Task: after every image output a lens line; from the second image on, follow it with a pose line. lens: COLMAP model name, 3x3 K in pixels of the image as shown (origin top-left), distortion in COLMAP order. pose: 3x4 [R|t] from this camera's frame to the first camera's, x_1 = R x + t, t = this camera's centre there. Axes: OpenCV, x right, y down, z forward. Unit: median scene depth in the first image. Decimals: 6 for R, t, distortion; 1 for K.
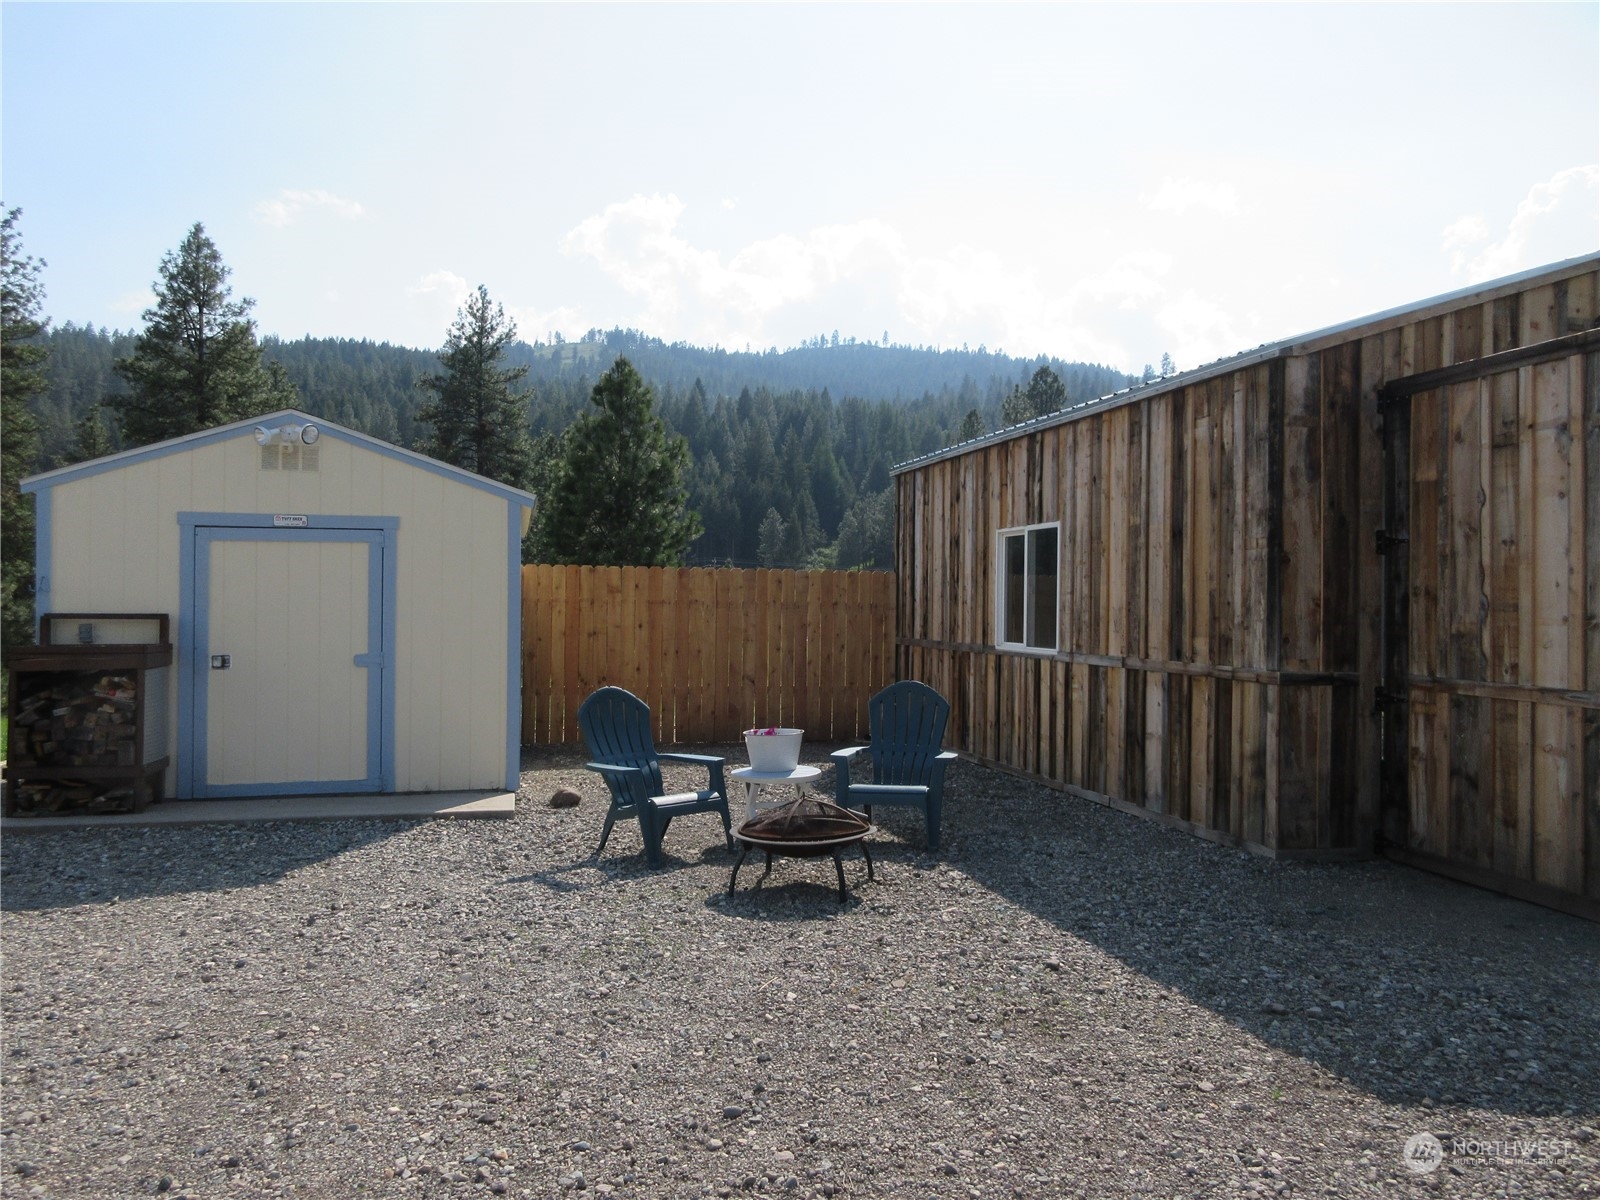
lens RADIAL K [[1205.6, 0, 791.4], [0, 1205.6, 606.1], [0, 0, 1]] dist [0.005981, 0.006455]
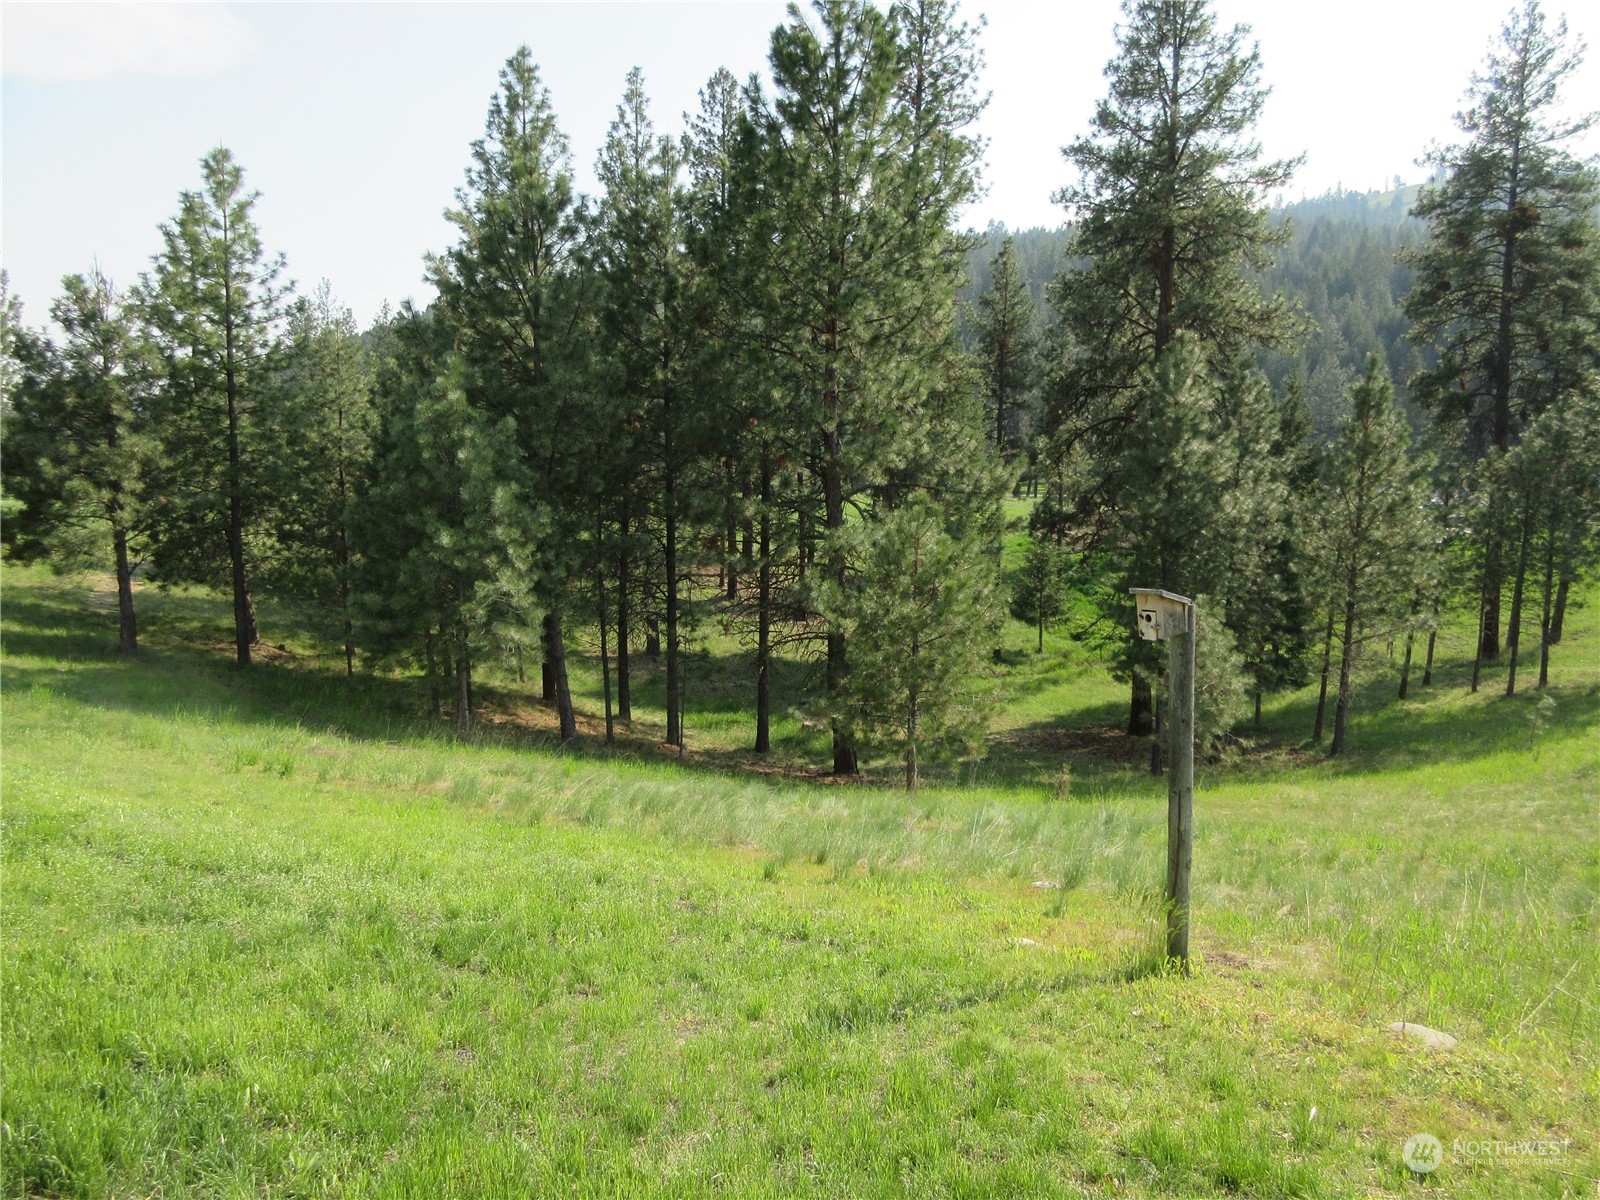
lens RADIAL K [[1205.6, 0, 800.5], [0, 1205.6, 598.3], [0, 0, 1]] dist [0.005981, 0.006455]
pose [[0.809788, 0.056351, -0.584010, -0.238831], [-0.003836, 0.995864, 0.090771, 0.006713], [0.586710, -0.071265, 0.806656, 0.285956]]
